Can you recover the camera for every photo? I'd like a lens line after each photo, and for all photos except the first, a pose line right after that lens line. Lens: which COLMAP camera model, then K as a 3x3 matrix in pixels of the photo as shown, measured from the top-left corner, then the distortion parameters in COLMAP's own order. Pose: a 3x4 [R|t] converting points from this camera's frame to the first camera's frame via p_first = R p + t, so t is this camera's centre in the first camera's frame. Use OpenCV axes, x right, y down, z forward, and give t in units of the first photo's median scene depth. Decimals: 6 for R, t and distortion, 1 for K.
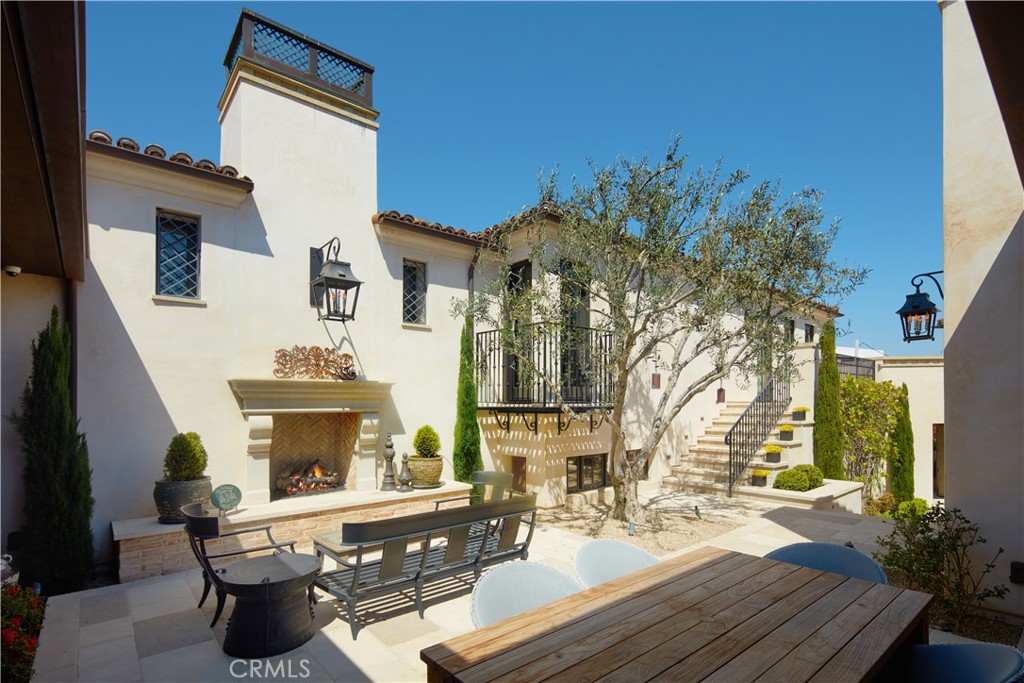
lens RADIAL K [[499.2, 0, 522.3], [0, 499.2, 394.3], [0, 0, 1]] dist [0.000670, -0.000015]
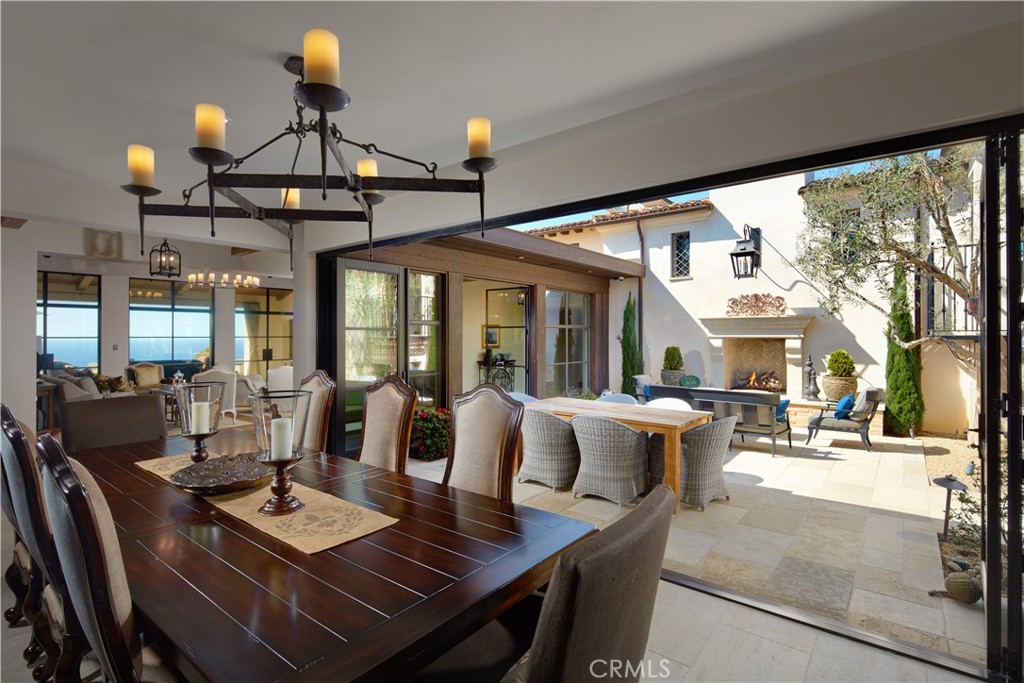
lens RADIAL K [[499.2, 0, 508.3], [0, 499.2, 337.3], [0, 0, 1]] dist [0.000670, -0.000015]
pose [[0.175167, -0.001707, -0.984537, 1.002830], [0.004610, 0.999989, -0.000913, 0.034702], [0.984528, -0.004379, 0.175173, 0.010960]]
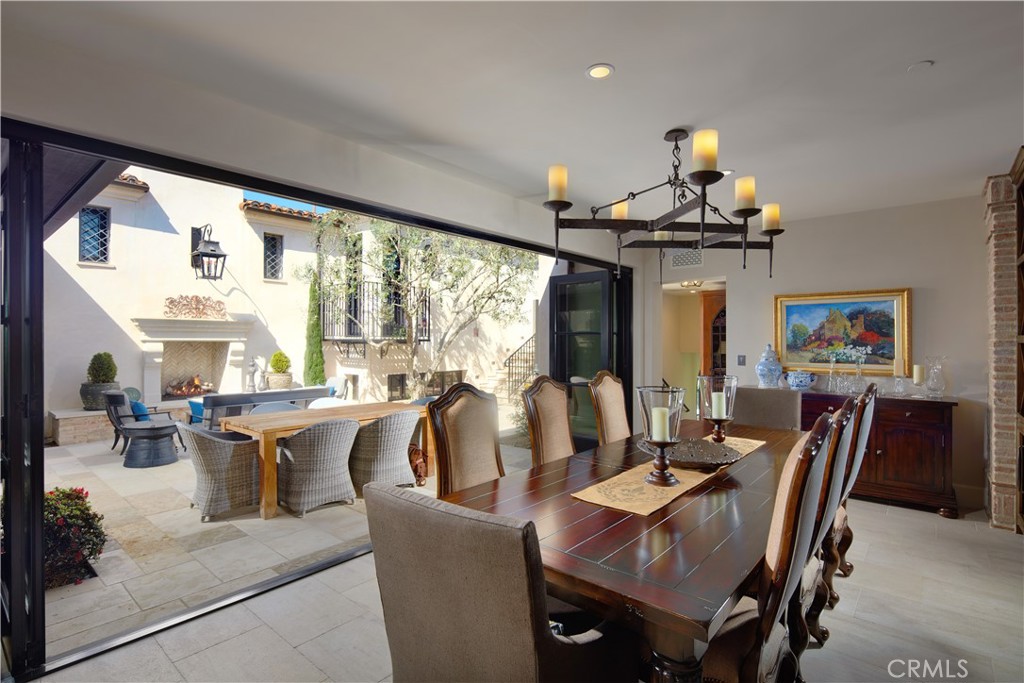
lens RADIAL K [[499.2, 0, 507.1], [0, 499.2, 336.5], [0, 0, 1]] dist [0.000670, -0.000015]
pose [[0.989773, -0.001192, 0.142645, 0.292977], [0.001410, 0.999998, -0.001422, 0.027734], [-0.142643, 0.001609, 0.989773, -0.602381]]
